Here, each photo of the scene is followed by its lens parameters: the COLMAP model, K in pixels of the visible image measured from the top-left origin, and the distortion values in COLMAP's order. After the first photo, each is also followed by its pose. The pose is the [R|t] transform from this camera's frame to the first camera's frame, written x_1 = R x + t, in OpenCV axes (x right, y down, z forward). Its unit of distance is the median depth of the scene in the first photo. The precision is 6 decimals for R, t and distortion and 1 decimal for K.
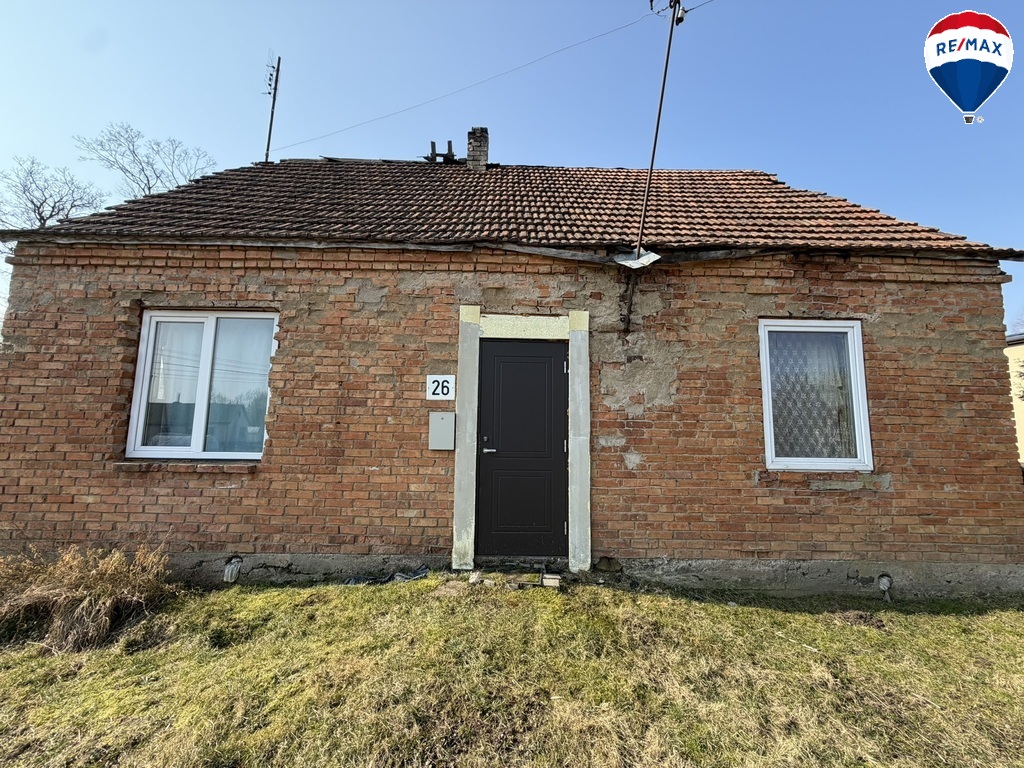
lens RADIAL K [[406.2, 0, 506.9], [0, 406.2, 388.5], [0, 0, 1]] dist [-0.000176, 0.000300]
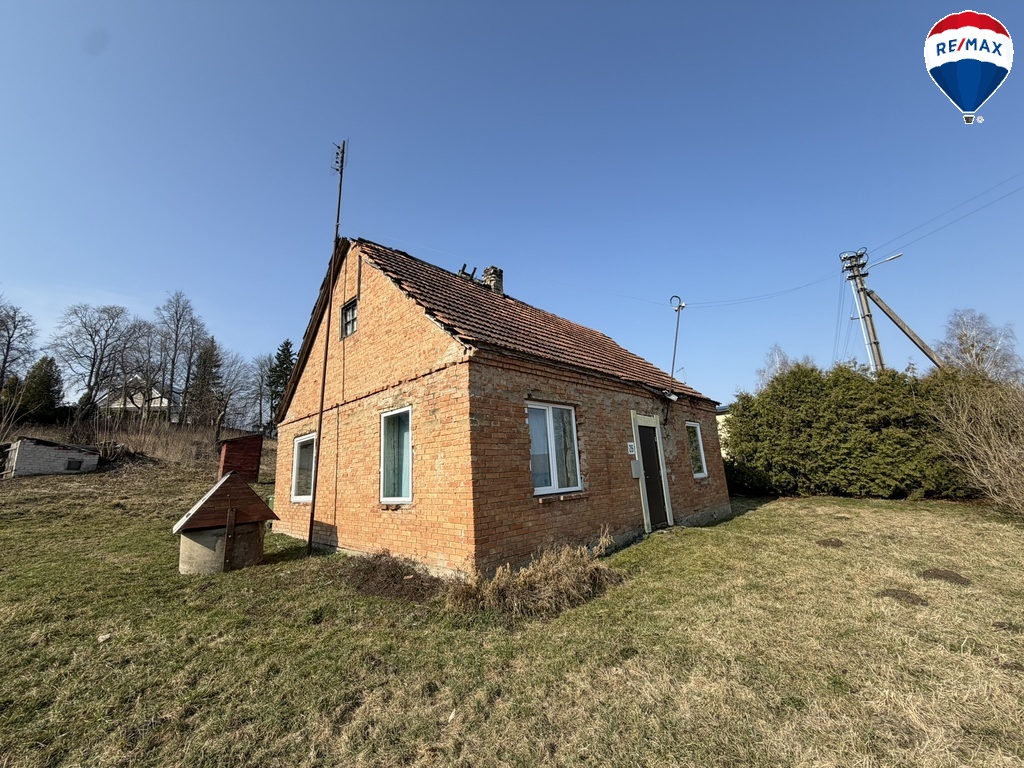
lens RADIAL K [[406.2, 0, 506.9], [0, 406.2, 388.5], [0, 0, 1]] dist [-0.000176, 0.000300]
pose [[0.708884, 0.094672, 0.698942, -2.120527], [-0.007796, 0.991942, -0.126452, -0.039362], [-0.705282, 0.084191, 0.703910, -0.060364]]
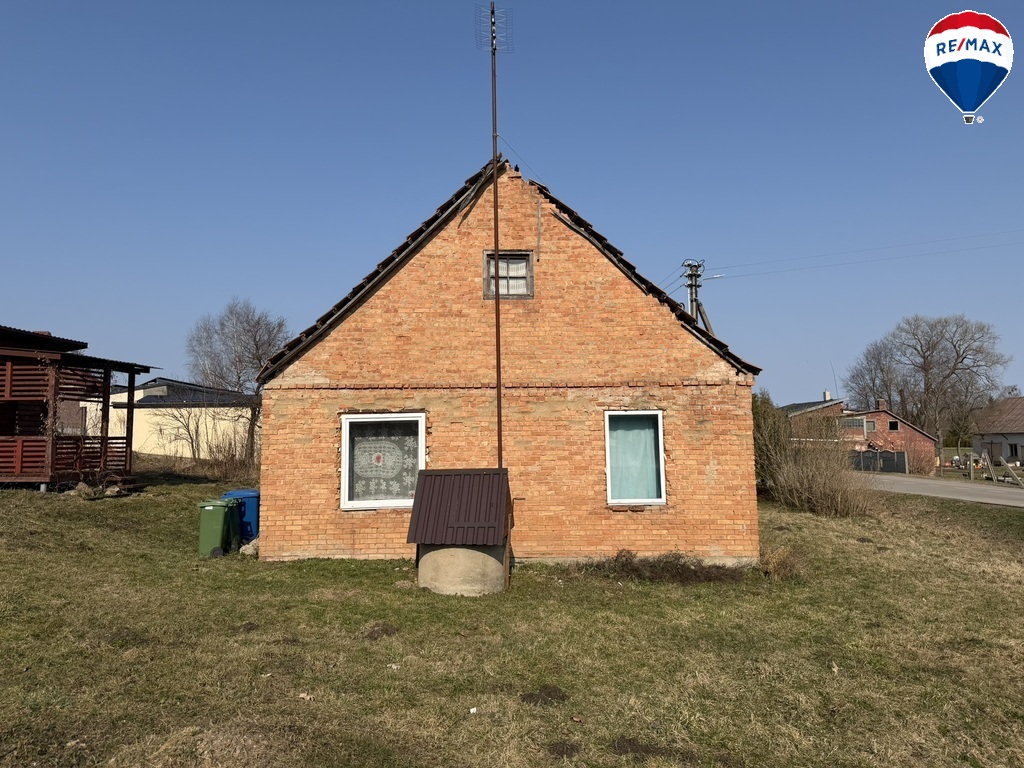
lens RADIAL K [[727.4, 0, 507.0], [0, 727.4, 379.0], [0, 0, 1]] dist [0.001044, -0.004894]
pose [[-0.004830, 0.073217, 0.997304, -4.182484], [-0.090528, 0.993189, -0.073353, -0.027721], [-0.995882, -0.090638, 0.001831, 1.972665]]
